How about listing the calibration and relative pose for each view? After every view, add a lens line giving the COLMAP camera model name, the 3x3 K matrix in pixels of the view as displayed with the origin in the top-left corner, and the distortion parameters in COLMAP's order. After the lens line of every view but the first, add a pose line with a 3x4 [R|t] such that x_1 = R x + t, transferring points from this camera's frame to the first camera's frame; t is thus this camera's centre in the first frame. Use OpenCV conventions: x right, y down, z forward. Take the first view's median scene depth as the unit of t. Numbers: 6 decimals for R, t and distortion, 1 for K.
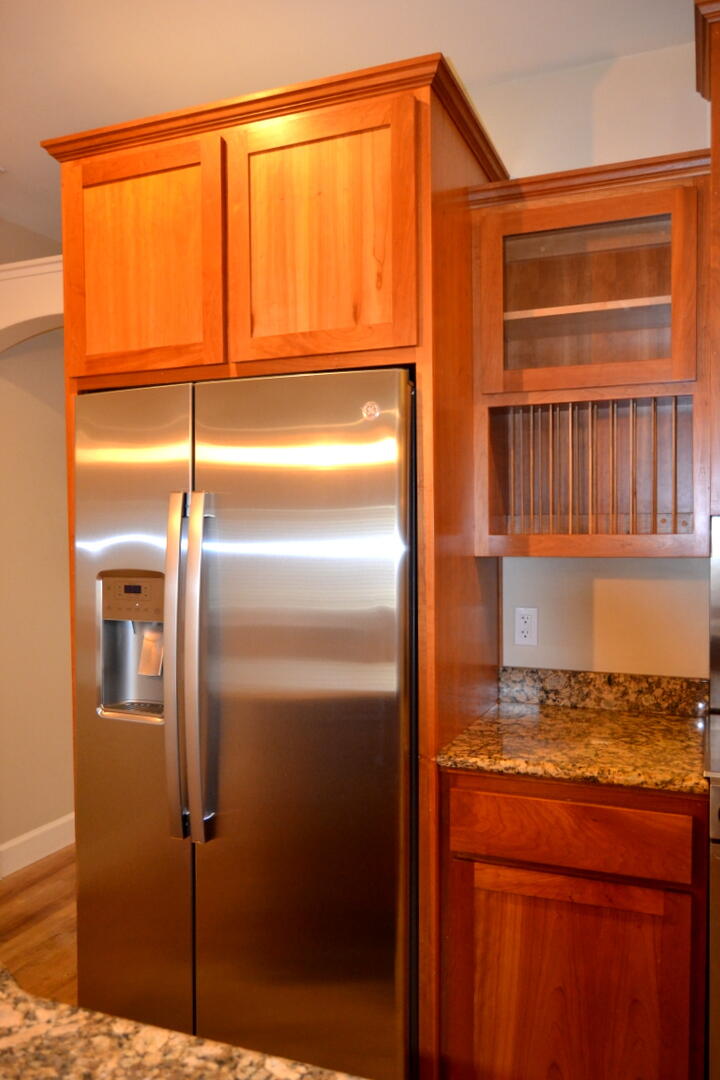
lens RADIAL K [[862.6, 0, 354.9], [0, 862.6, 554.4], [0, 0, 1]] dist [-0.008034, -0.002884]
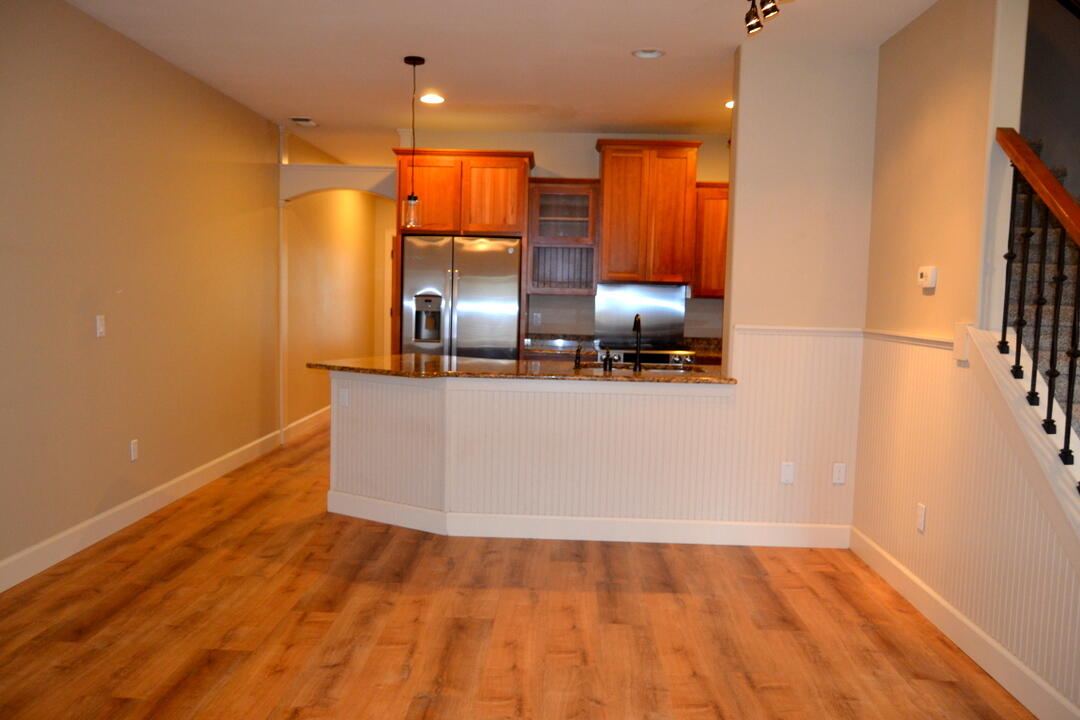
lens RADIAL K [[841.9, 0, 540.0], [0, 841.9, 360.0], [0, 0, 1]] dist [-0.012259, 0.000209]
pose [[0.937161, 0.003882, 0.348875, -0.991620], [-0.018234, 0.999117, 0.037864, 0.138388], [-0.348419, -0.041846, 0.936404, -2.108717]]
